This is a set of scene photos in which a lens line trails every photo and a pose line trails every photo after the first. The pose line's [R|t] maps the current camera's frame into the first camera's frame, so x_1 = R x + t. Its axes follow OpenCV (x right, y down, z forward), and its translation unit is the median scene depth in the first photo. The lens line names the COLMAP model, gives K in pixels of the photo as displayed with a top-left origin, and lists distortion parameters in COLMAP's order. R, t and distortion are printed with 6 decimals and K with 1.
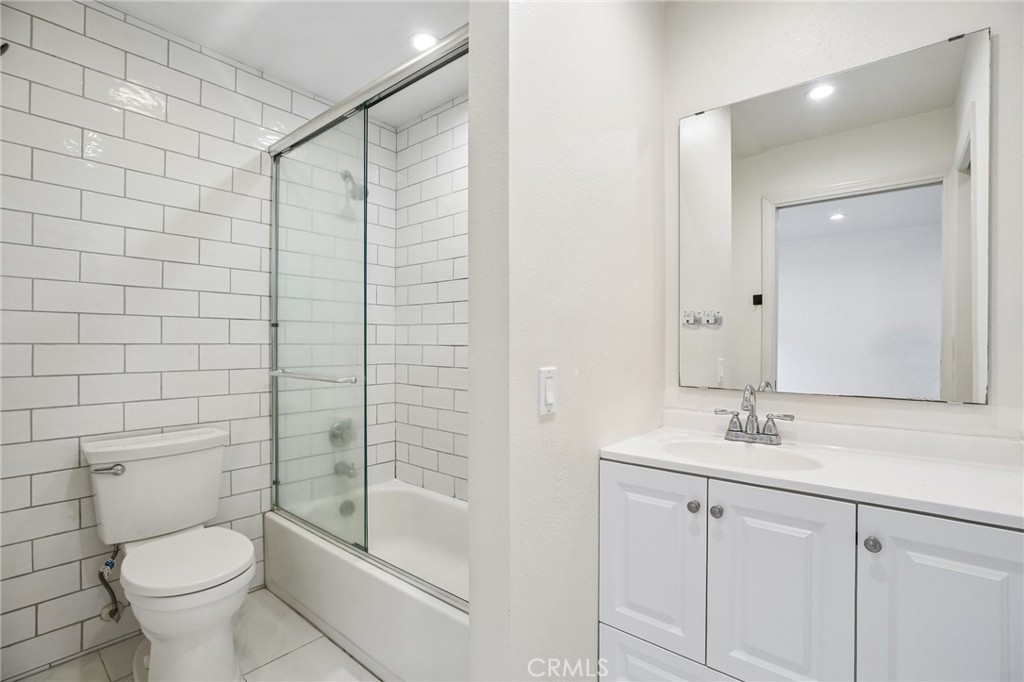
lens RADIAL K [[469.9, 0, 515.0], [0, 469.9, 341.8], [0, 0, 1]] dist [-0.047758, 0.016091]
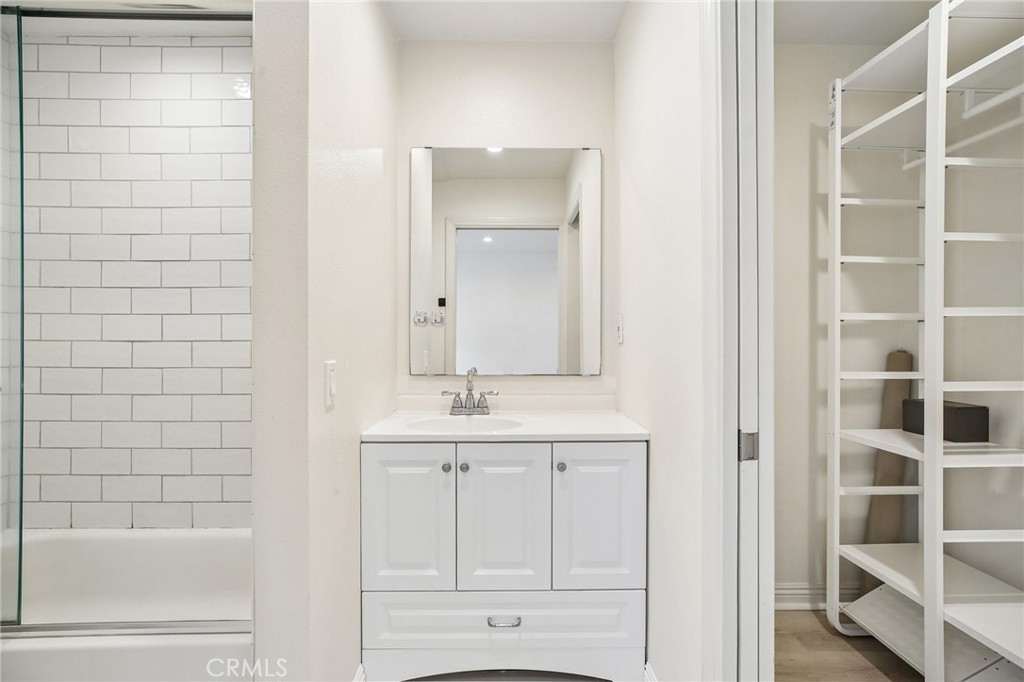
lens RADIAL K [[465.7, 0, 508.8], [0, 465.7, 335.8], [0, 0, 1]] dist [-0.027864, 0.017148]
pose [[0.760433, 0.002725, 0.649410, -0.247905], [-0.001196, 0.999995, -0.002796, -0.000612], [-0.649415, 0.001349, 0.760433, -0.060292]]
